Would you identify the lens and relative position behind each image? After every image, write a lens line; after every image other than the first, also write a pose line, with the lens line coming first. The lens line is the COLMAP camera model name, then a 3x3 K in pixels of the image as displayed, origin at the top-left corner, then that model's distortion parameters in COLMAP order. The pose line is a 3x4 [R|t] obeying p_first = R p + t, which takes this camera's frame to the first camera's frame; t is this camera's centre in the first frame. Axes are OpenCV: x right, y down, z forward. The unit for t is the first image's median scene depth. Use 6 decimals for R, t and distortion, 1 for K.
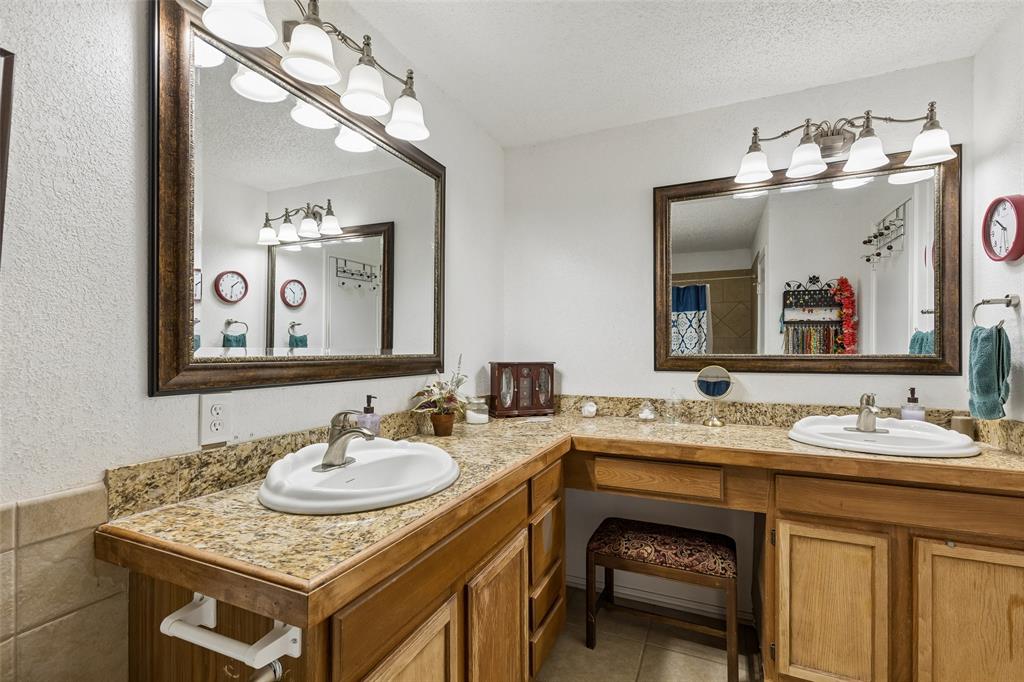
lens RADIAL K [[453.3, 0, 517.3], [0, 453.3, 348.8], [0, 0, 1]] dist [0.000589, -0.000001]
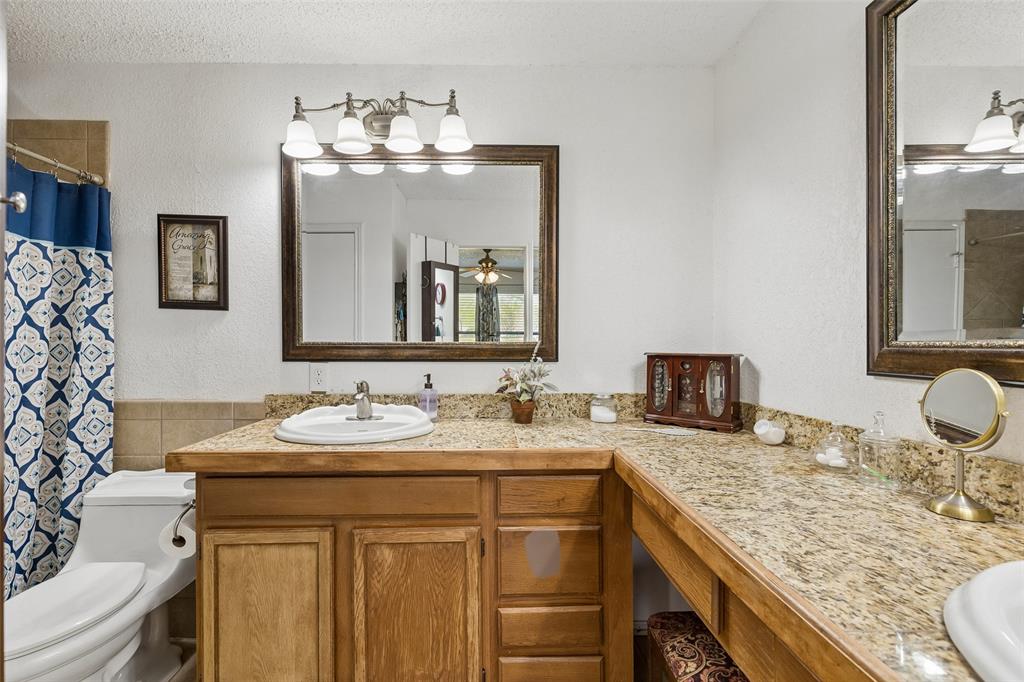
lens RADIAL K [[460.0, 0, 500.1], [0, 460.0, 346.6], [0, 0, 1]] dist [0.005450, 0.000034]
pose [[0.427861, 0.004695, -0.903832, 0.895607], [0.003444, 0.999971, 0.006824, 0.019304], [0.903838, -0.006032, 0.427832, 0.636064]]
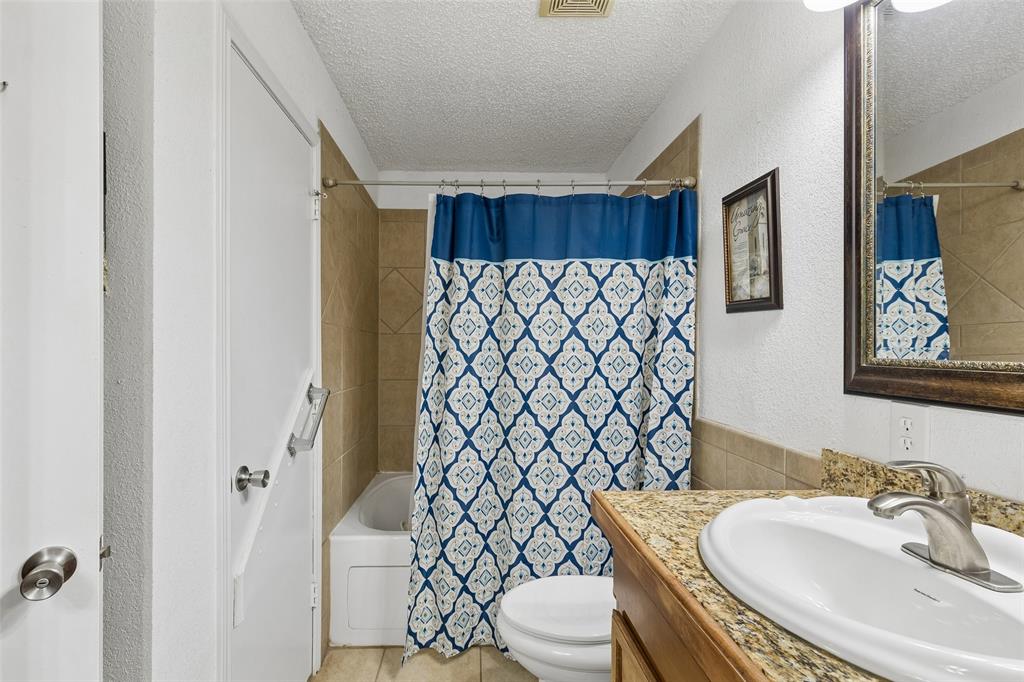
lens RADIAL K [[460.0, 0, 500.1], [0, 460.0, 346.6], [0, 0, 1]] dist [0.005450, 0.000034]
pose [[-0.890078, -0.013975, -0.455593, 0.266429], [-0.011202, 0.999899, -0.008785, 0.008266], [0.455670, -0.002716, -0.890145, 1.019411]]
